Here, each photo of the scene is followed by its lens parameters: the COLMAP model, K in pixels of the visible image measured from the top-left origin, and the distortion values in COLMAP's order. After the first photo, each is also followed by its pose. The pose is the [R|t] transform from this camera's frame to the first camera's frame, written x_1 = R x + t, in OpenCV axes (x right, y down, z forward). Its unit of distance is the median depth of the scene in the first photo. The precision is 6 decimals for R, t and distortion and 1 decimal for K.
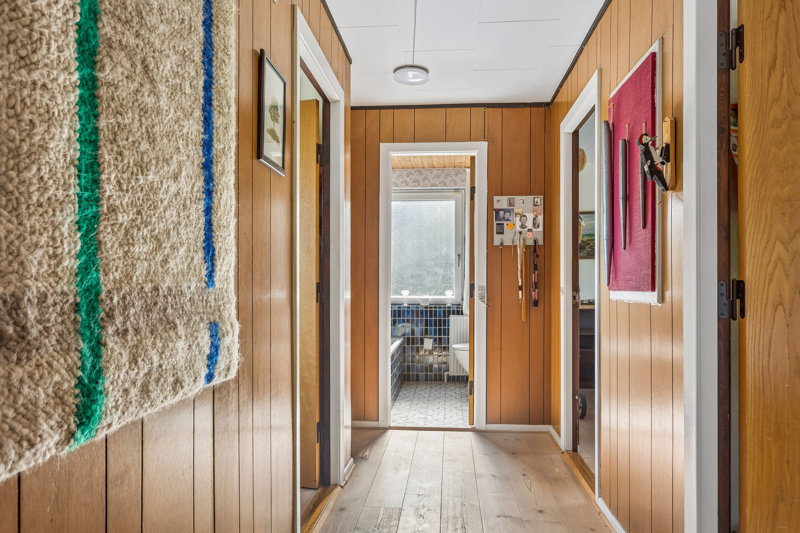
lens RADIAL K [[521.4, 0, 400.6], [0, 521.4, 272.3], [0, 0, 1]] dist [-0.004157, 0.000171]
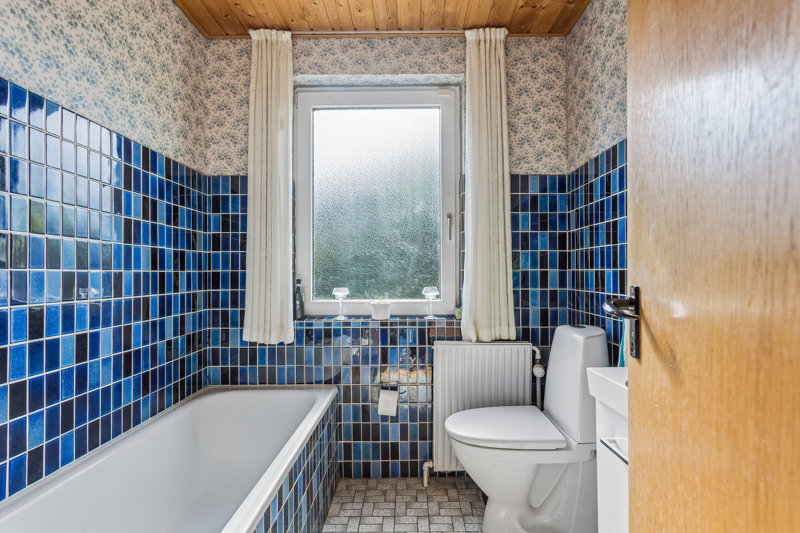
lens RADIAL K [[385.9, 0, 400.5], [0, 385.9, 263.8], [0, 0, 1]] dist [0.003459, 0.003120]
pose [[0.997283, -0.006281, 0.073396, 0.038625], [0.005270, 0.999889, 0.013960, 0.007335], [-0.073475, -0.013535, 0.997205, 0.646050]]
